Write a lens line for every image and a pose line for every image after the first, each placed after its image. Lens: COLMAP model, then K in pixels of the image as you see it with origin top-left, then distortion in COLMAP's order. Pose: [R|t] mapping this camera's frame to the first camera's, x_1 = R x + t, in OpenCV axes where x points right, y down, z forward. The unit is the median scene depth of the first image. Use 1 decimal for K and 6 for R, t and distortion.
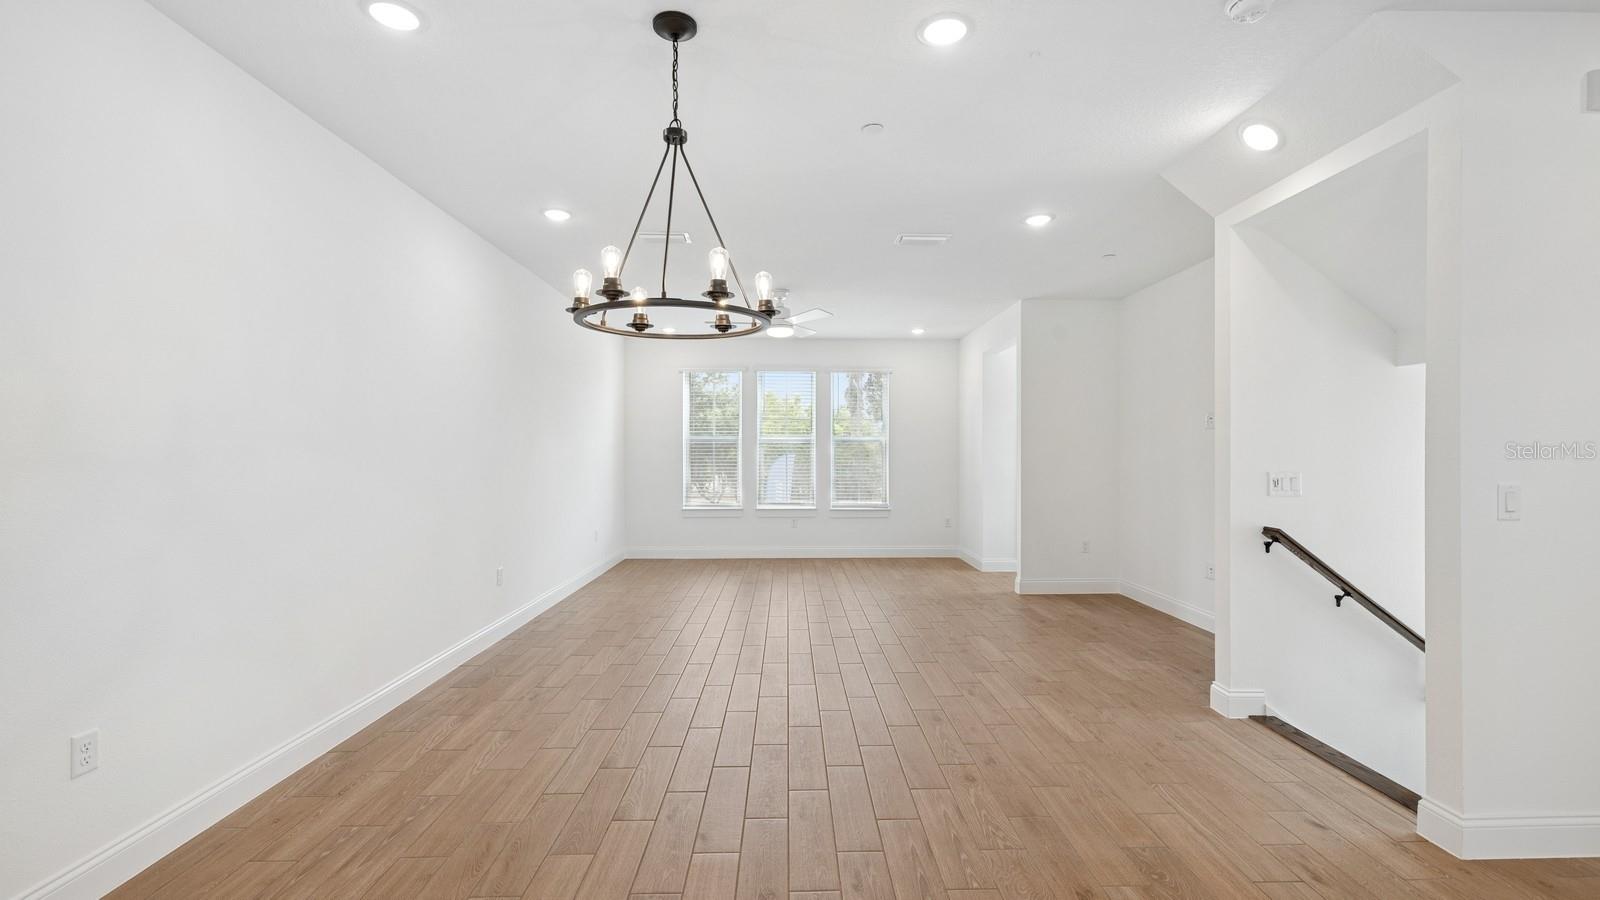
lens RADIAL K [[681.1, 0, 800.2], [0, 681.1, 449.3], [0, 0, 1]] dist [-0.000197, -0.000800]
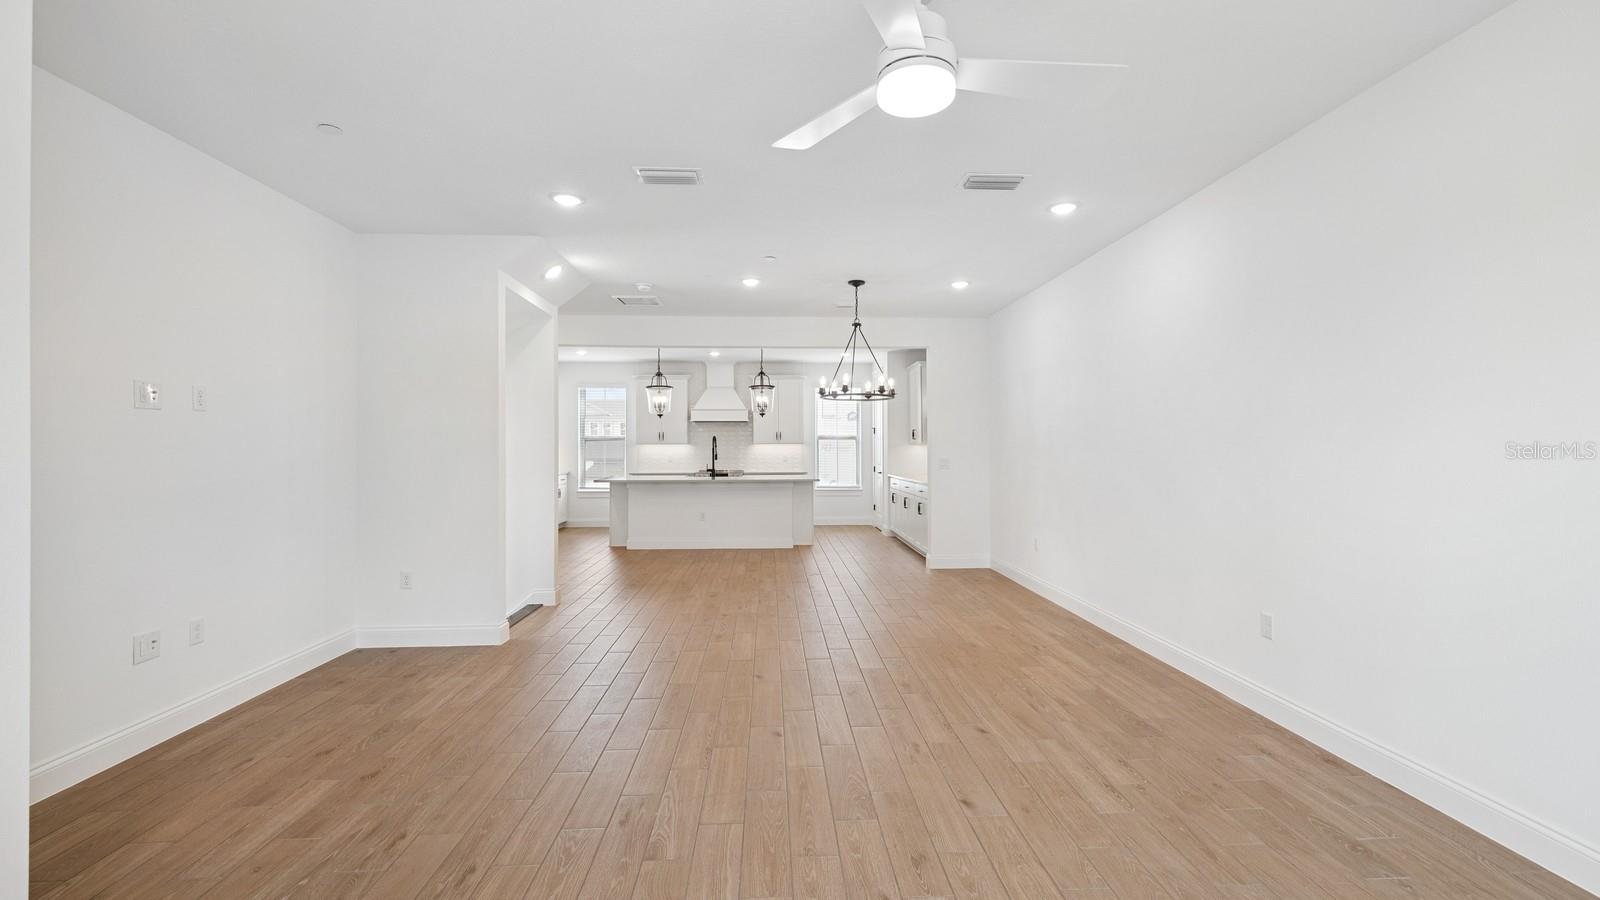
lens RADIAL K [[681.1, 0, 802.5], [0, 681.1, 446.0], [0, 0, 1]] dist [-0.000197, -0.000800]
pose [[-0.999467, 0.001913, -0.032574, 0.059778], [0.002170, 0.999967, -0.007857, 0.010502], [0.032558, -0.007924, -0.999438, 1.989592]]
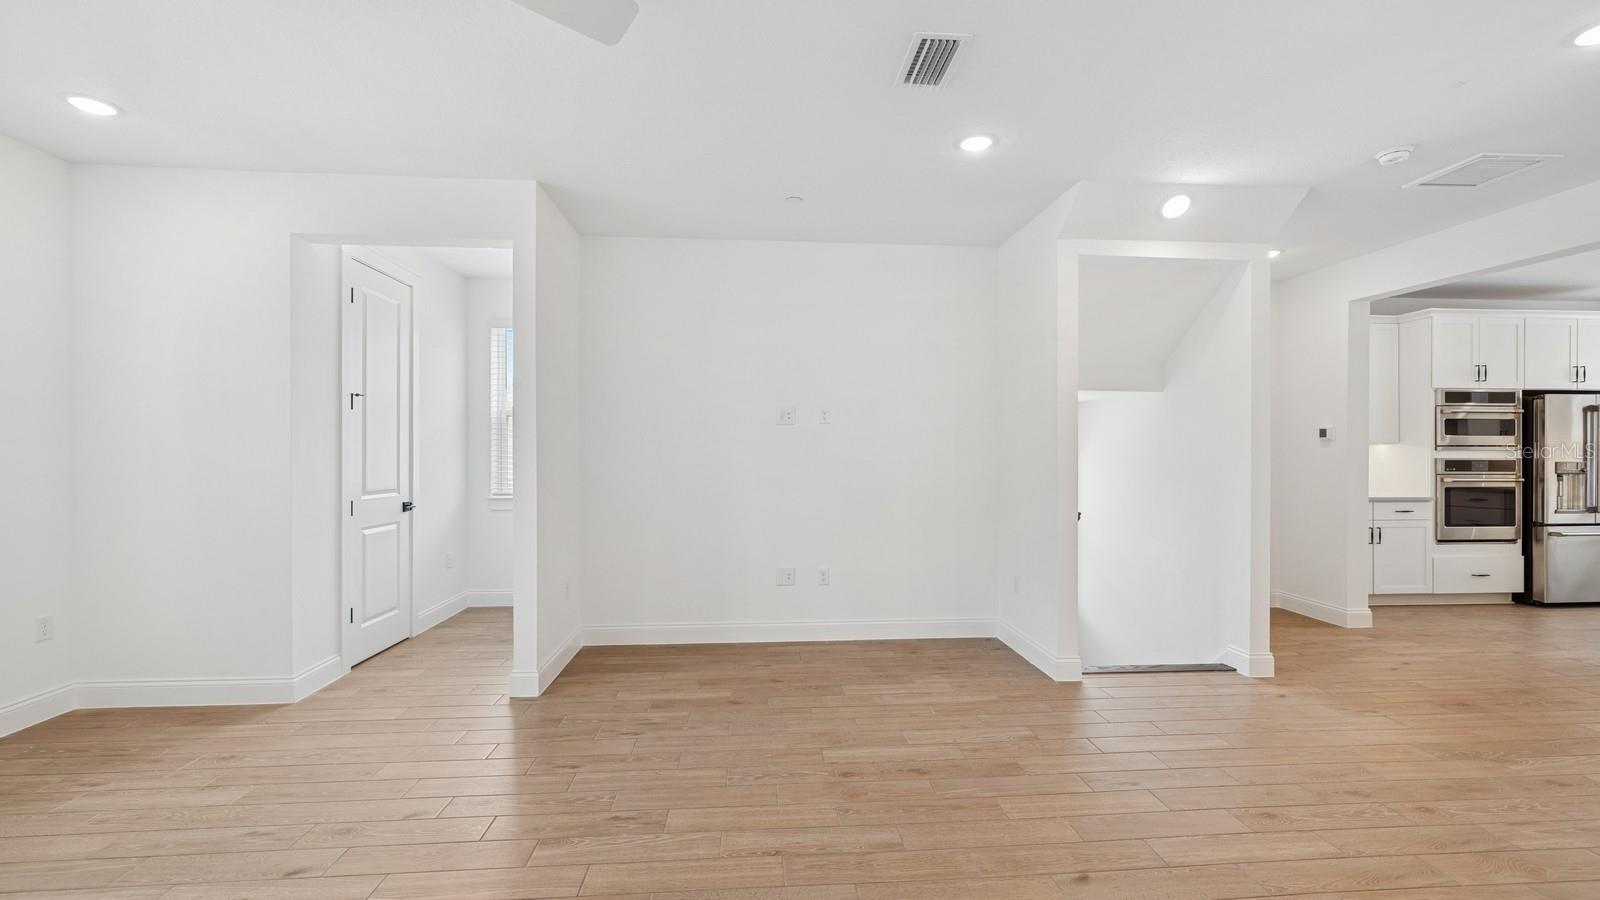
lens RADIAL K [[681.1, 0, 806.9], [0, 681.1, 446.6], [0, 0, 1]] dist [-0.000197, -0.000800]
pose [[-0.056060, 0.008109, 0.998394, -0.409734], [-0.006303, 0.999944, -0.008475, 0.010245], [-0.998407, -0.006768, -0.056006, 1.261825]]
